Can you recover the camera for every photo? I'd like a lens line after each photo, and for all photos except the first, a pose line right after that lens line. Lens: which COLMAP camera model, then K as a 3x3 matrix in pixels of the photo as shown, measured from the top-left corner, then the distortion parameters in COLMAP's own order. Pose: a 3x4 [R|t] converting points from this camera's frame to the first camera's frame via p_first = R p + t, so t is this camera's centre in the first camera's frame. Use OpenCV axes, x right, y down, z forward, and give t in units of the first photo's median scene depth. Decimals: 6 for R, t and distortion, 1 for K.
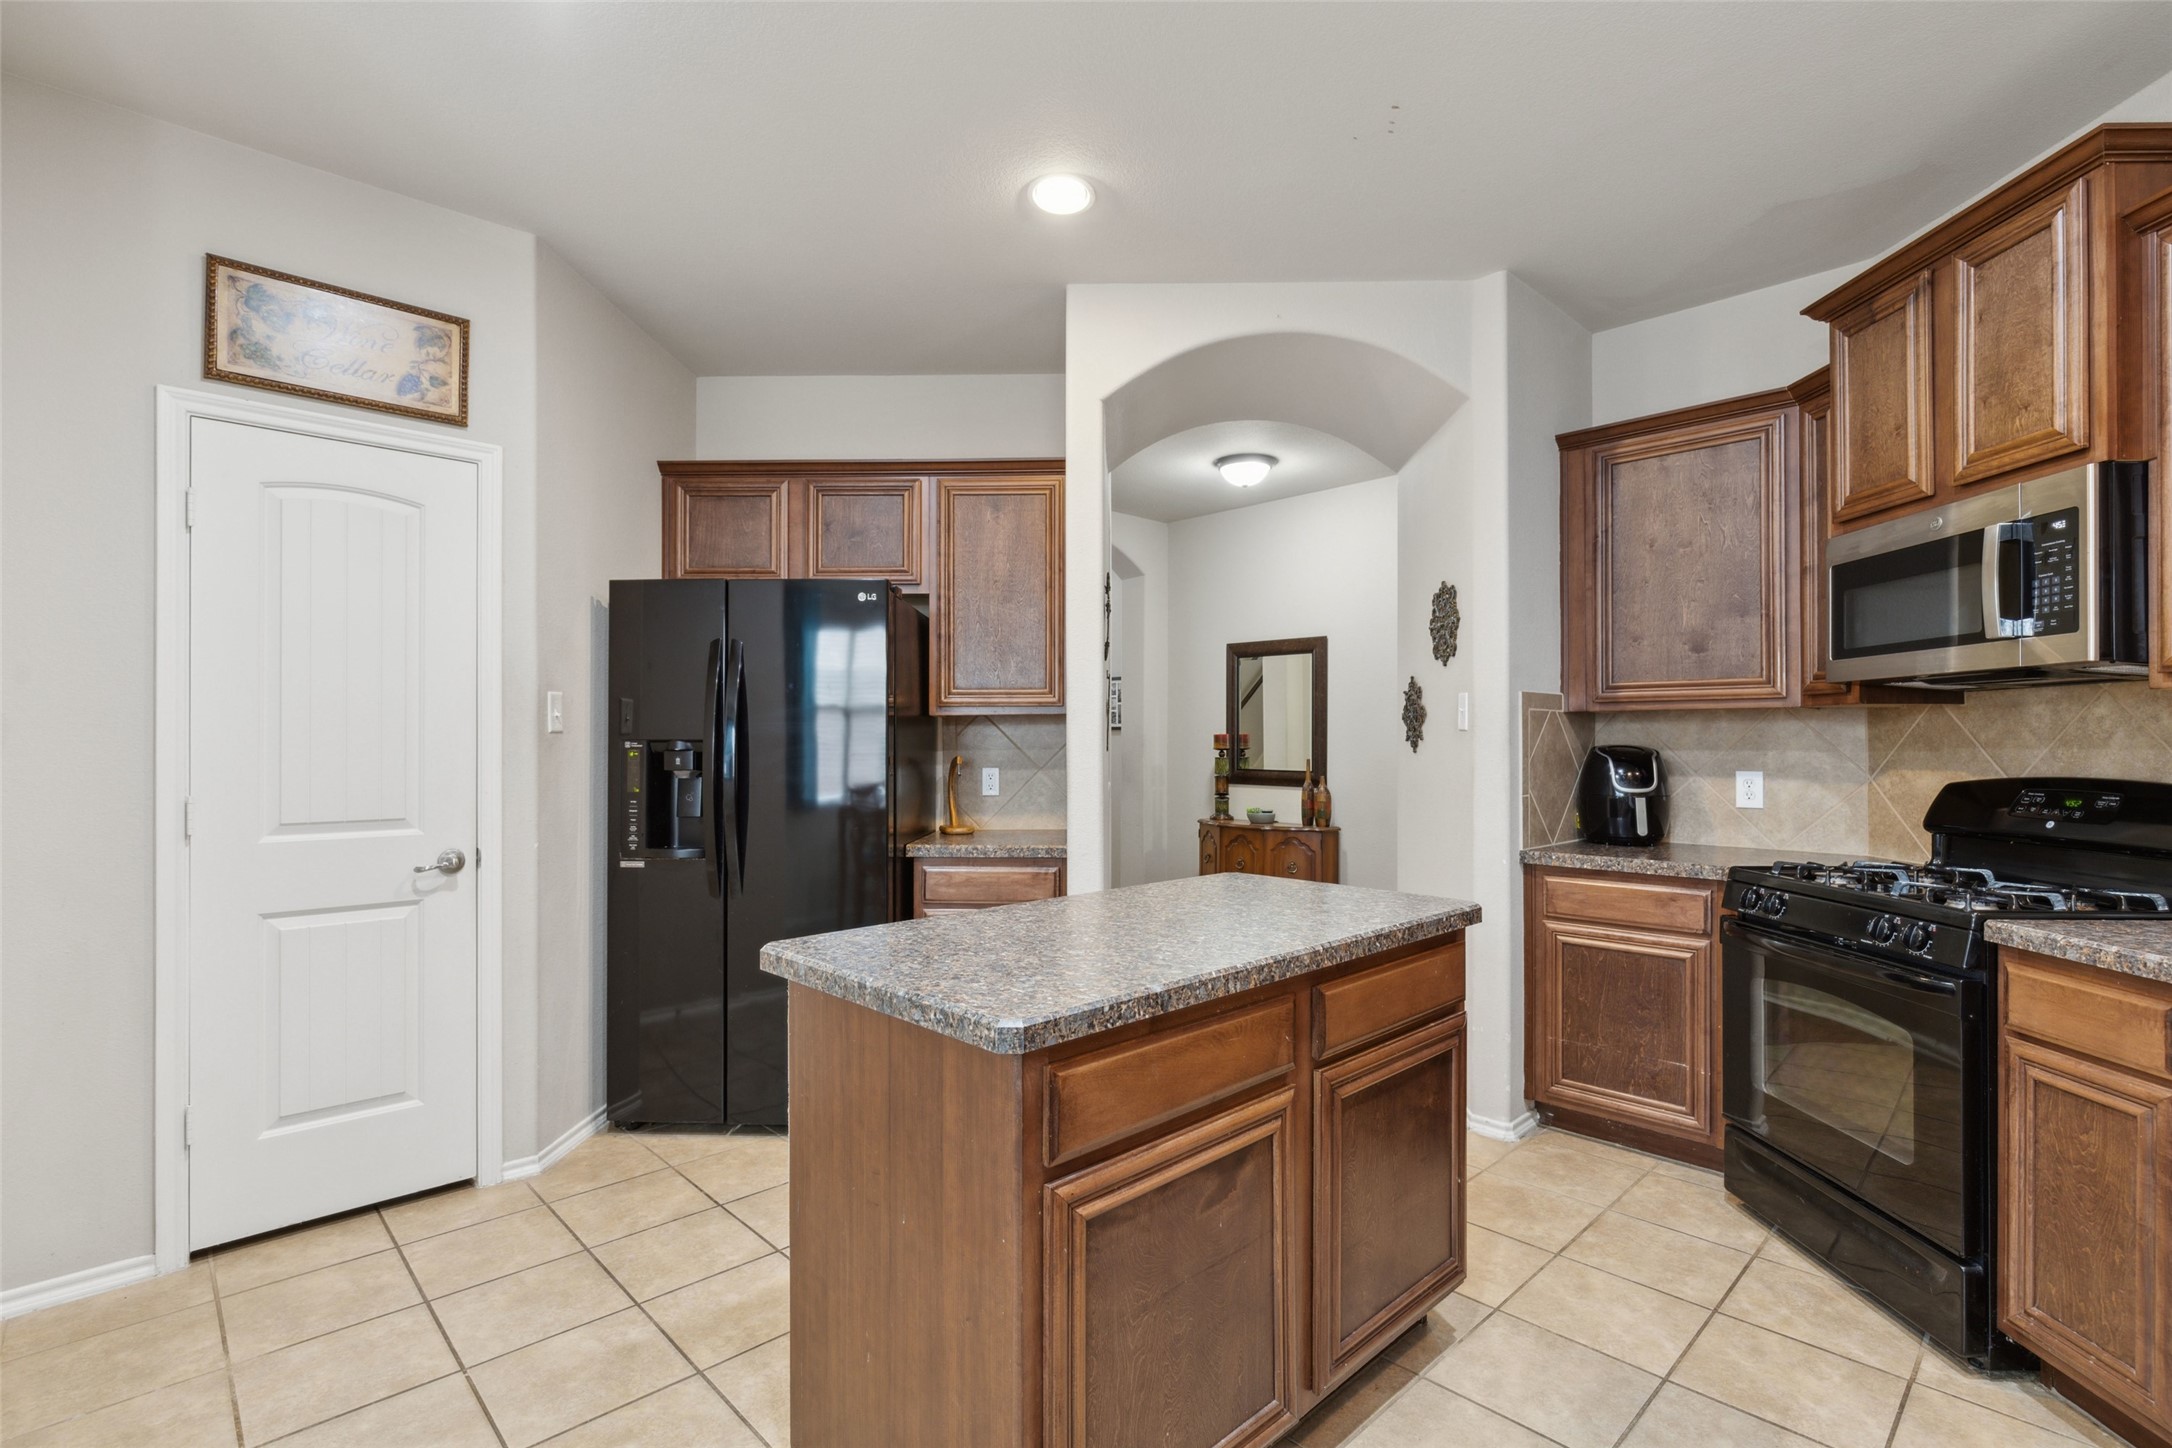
lens RADIAL K [[1003.4, 0, 1094.2], [0, 1003.4, 743.8], [0, 0, 1]] dist [-0.000628, -0.000874]
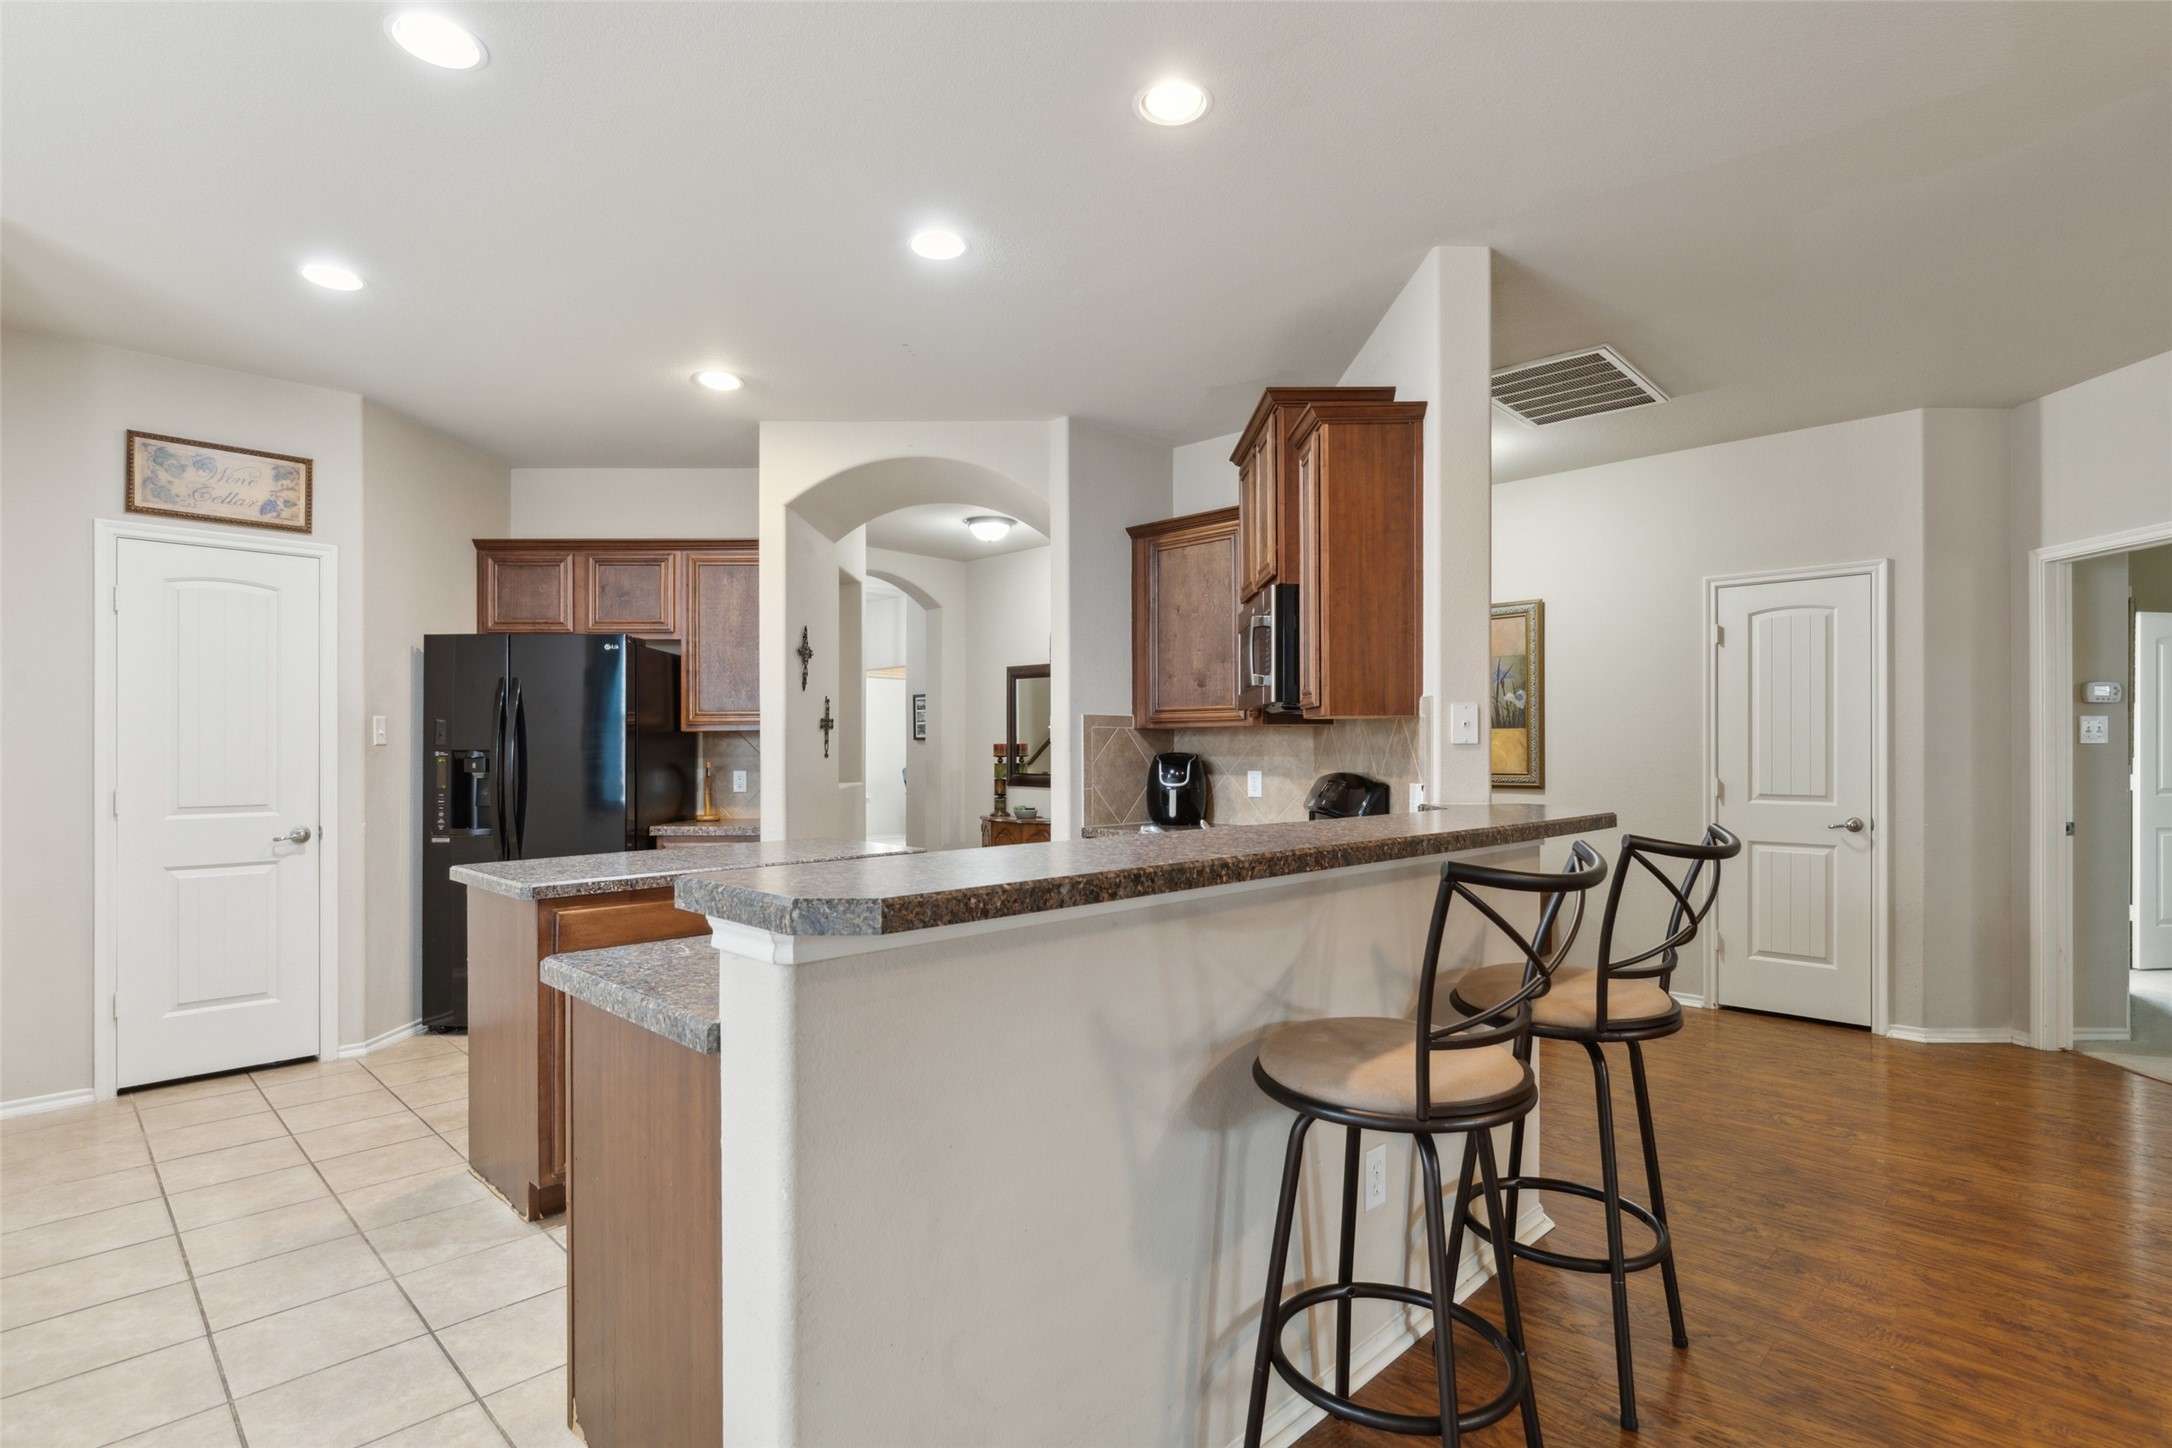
lens RADIAL K [[1049.6, 0, 1088.5], [0, 1049.6, 751.6], [0, 0, 1]] dist [-0.000752, 0.000328]
pose [[0.999690, -0.002092, 0.024803, 0.404854], [0.002101, 0.999998, -0.000332, 0.000421], [-0.024803, 0.000384, 0.999692, -0.478057]]
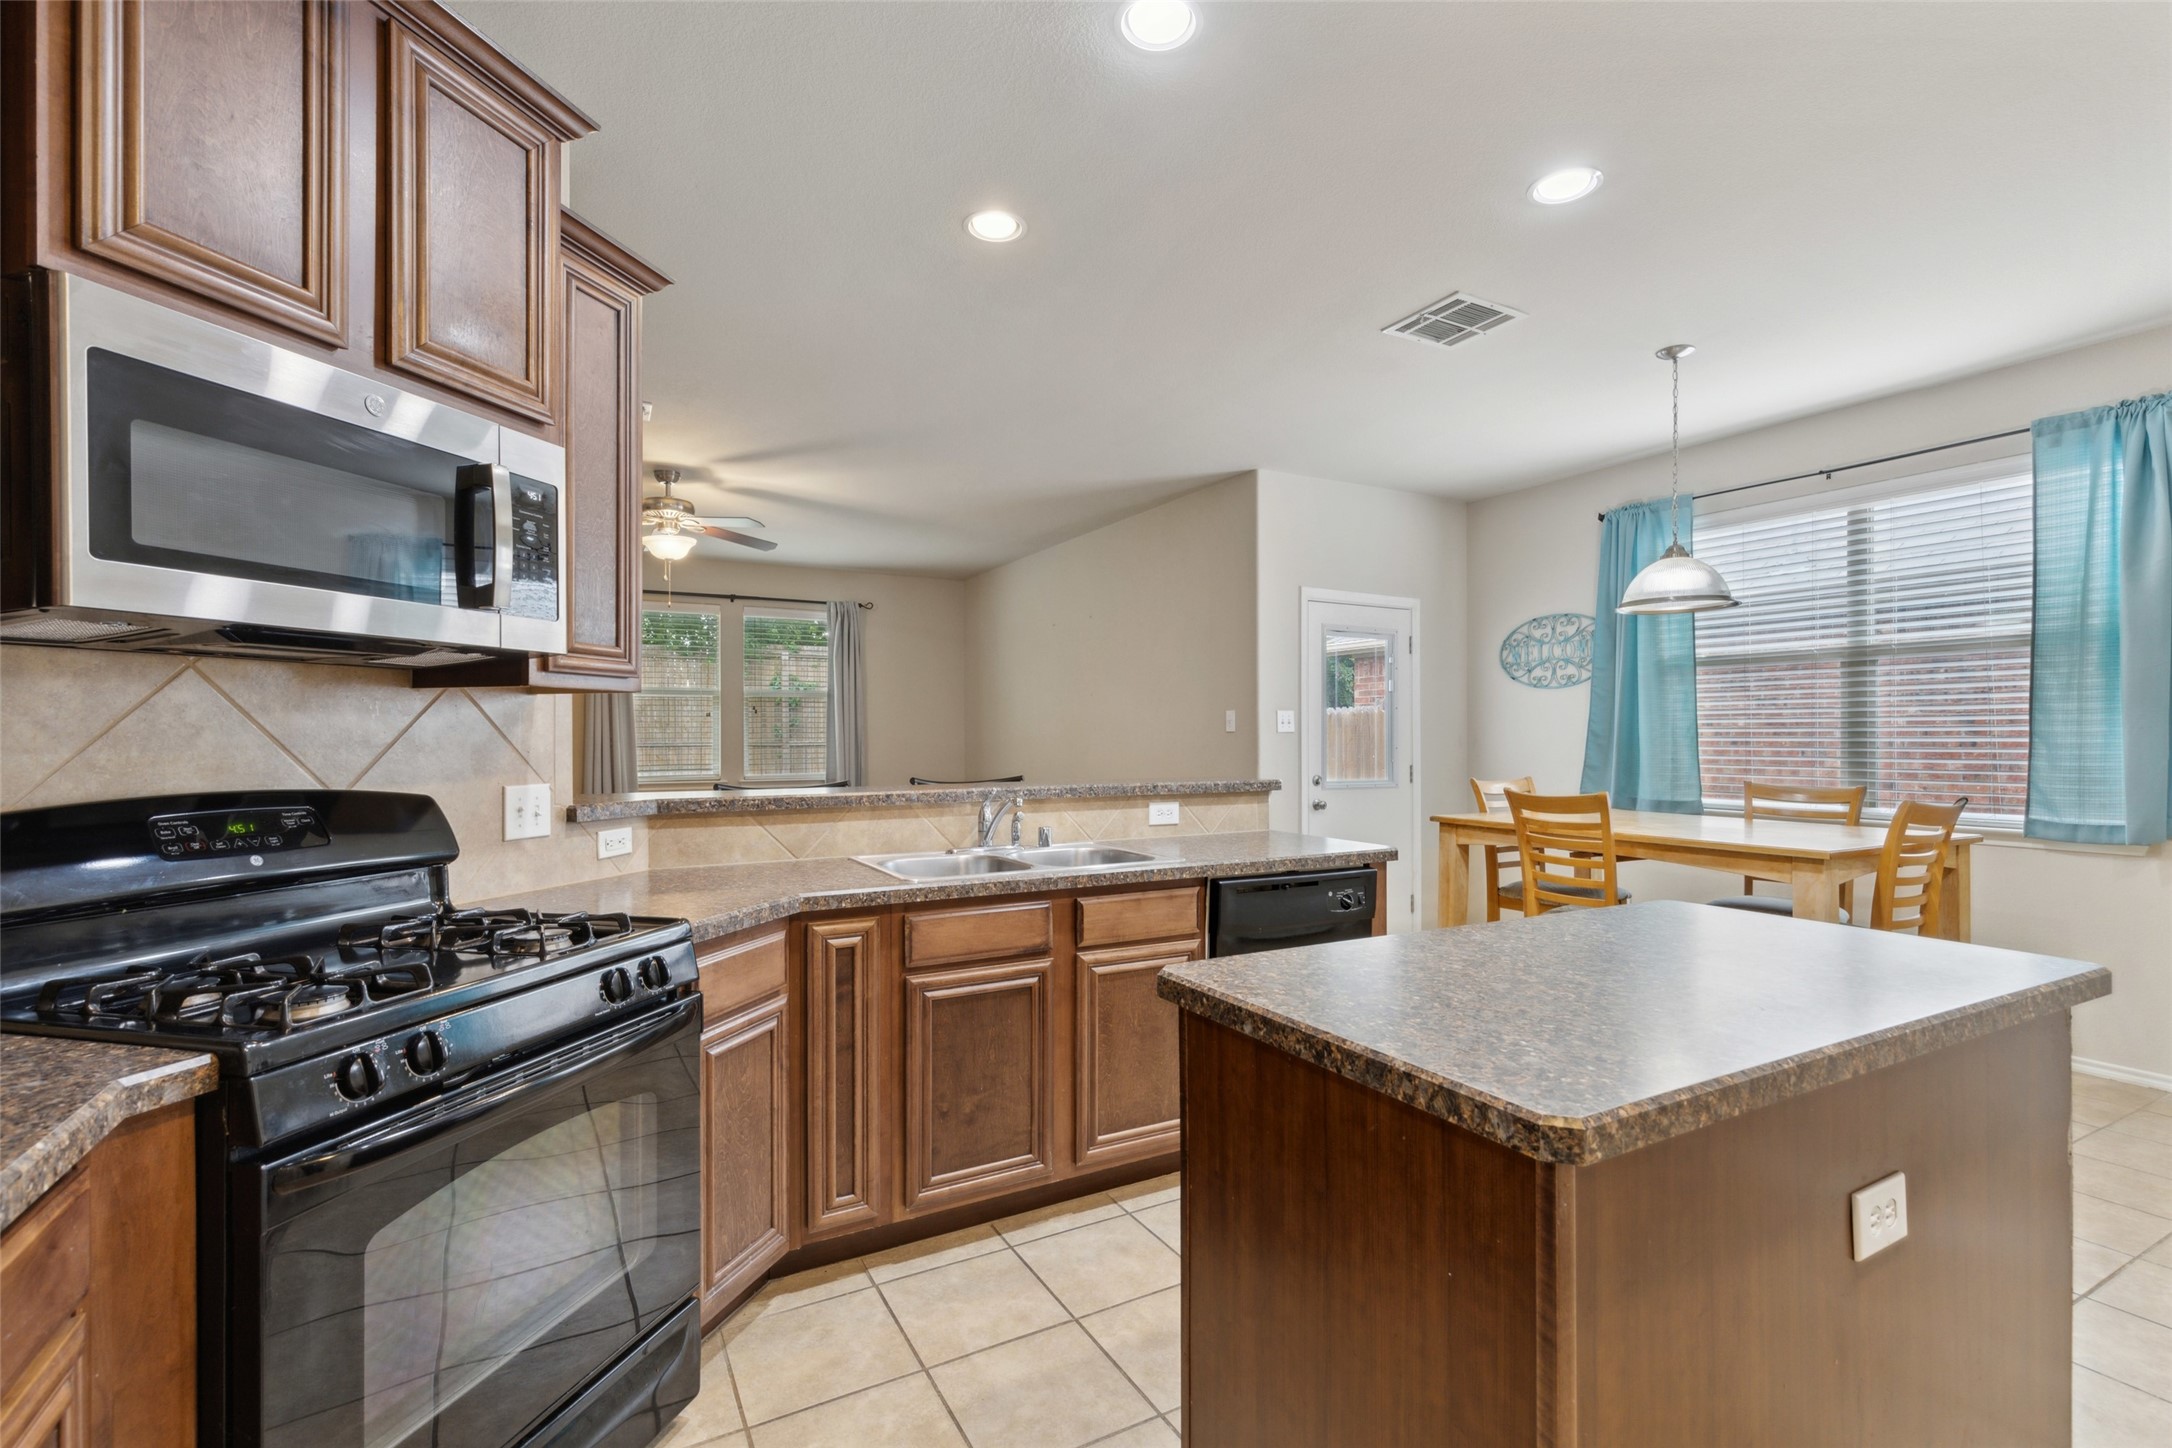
lens RADIAL K [[979.8, 0, 1093.7], [0, 979.8, 732.3], [0, 0, 1]] dist [0.004276, 0.000205]
pose [[-0.966537, 0.003597, 0.256503, 0.169393], [0.003646, 0.999993, -0.000284, -0.004011], [-0.256502, 0.000661, -0.966543, 1.120646]]
